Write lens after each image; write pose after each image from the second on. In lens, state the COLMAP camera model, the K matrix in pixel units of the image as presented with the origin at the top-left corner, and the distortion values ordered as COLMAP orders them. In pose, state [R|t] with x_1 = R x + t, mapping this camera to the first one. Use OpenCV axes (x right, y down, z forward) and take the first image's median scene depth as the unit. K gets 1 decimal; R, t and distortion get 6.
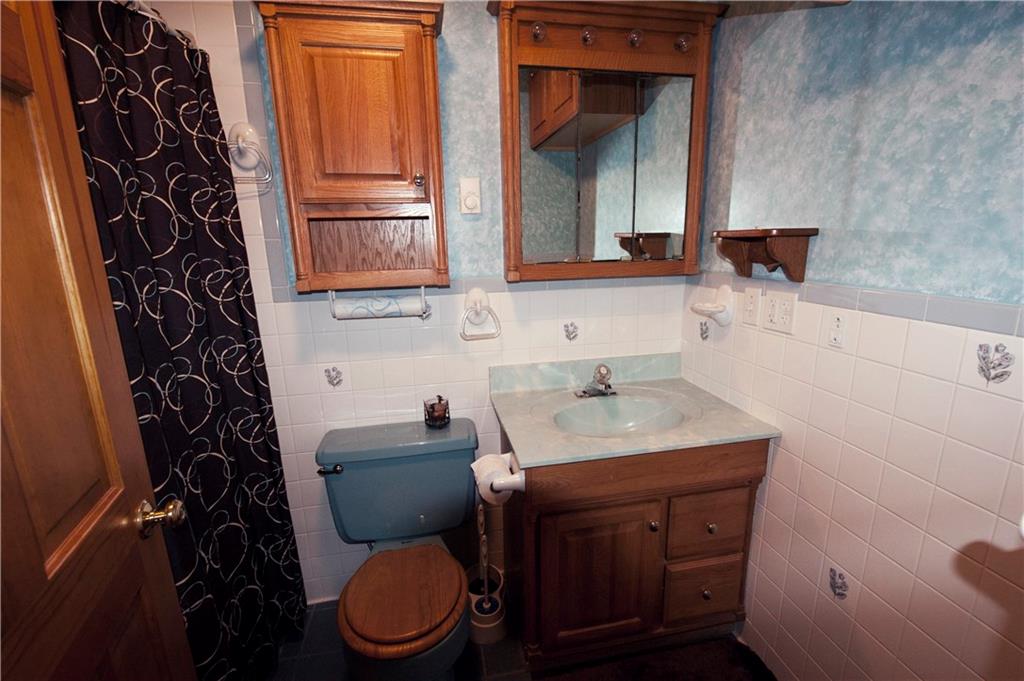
lens RADIAL K [[457.5, 0, 516.8], [0, 457.5, 338.0], [0, 0, 1]] dist [-0.001253, -0.000594]
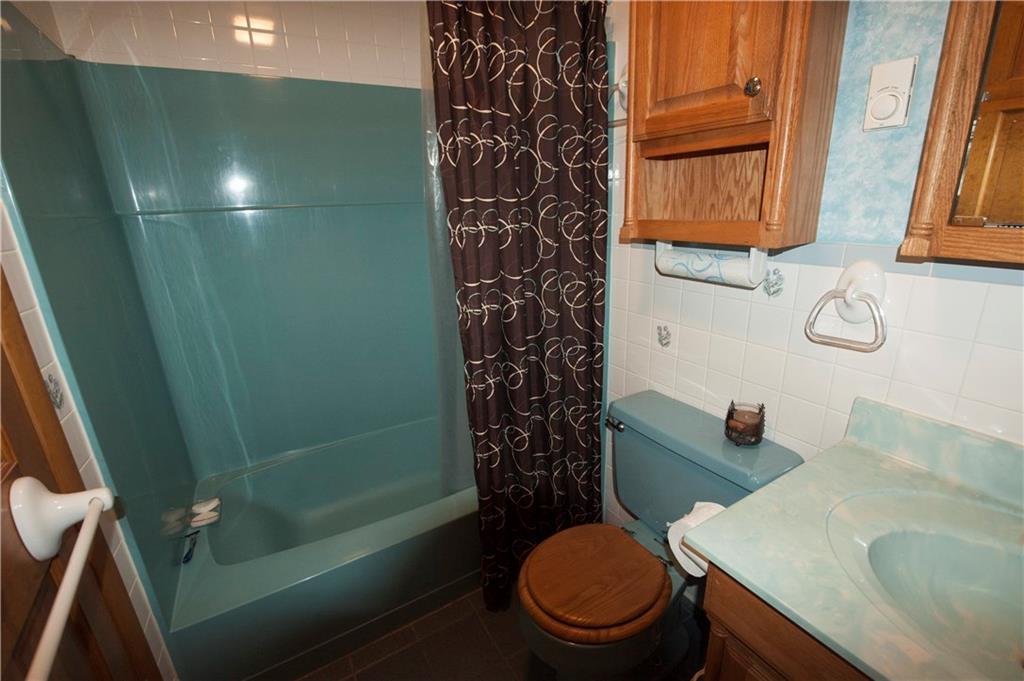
lens RADIAL K [[457.5, 0, 516.8], [0, 457.5, 338.0], [0, 0, 1]] dist [-0.001253, -0.000594]
pose [[0.344623, 0.284451, -0.894608, 0.326788], [-0.182053, 0.955145, 0.233569, -0.074491], [0.920919, 0.082373, 0.380950, 0.396058]]
